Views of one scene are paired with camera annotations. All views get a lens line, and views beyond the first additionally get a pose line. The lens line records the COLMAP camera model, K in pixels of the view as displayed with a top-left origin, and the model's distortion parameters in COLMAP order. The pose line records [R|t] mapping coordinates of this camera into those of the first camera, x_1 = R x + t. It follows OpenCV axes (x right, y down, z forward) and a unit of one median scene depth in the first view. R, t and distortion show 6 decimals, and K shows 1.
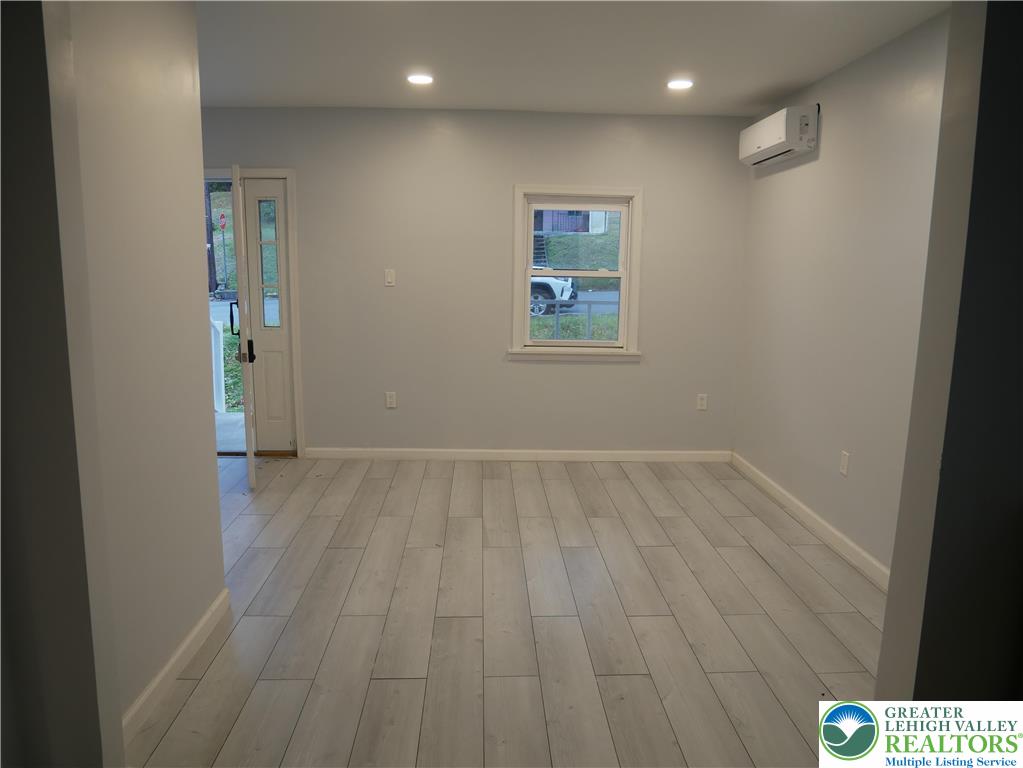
lens RADIAL K [[727.6, 0, 512.7], [0, 727.6, 384.3], [0, 0, 1]] dist [-0.051745, 0.022911]
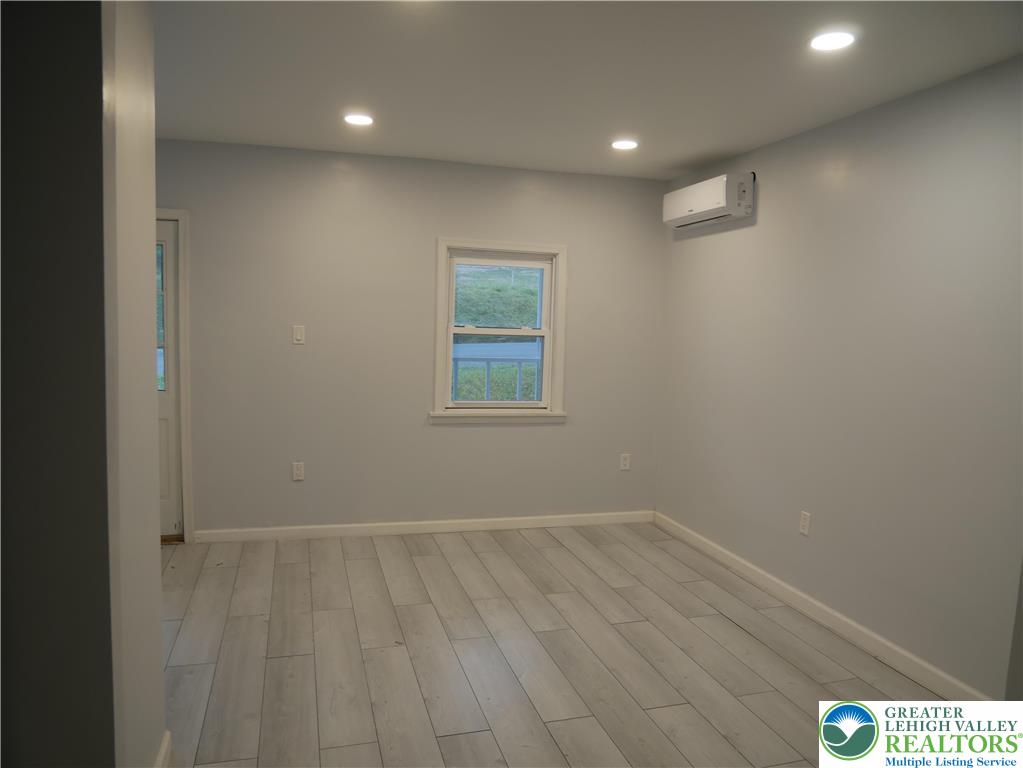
lens RADIAL K [[727.6, 0, 510.9], [0, 727.6, 384.0], [0, 0, 1]] dist [-0.051745, 0.022911]
pose [[0.970701, -0.007949, 0.240161, -0.138293], [0.024675, 0.997467, -0.066720, -0.021169], [-0.239022, 0.070691, 0.968437, 0.080873]]
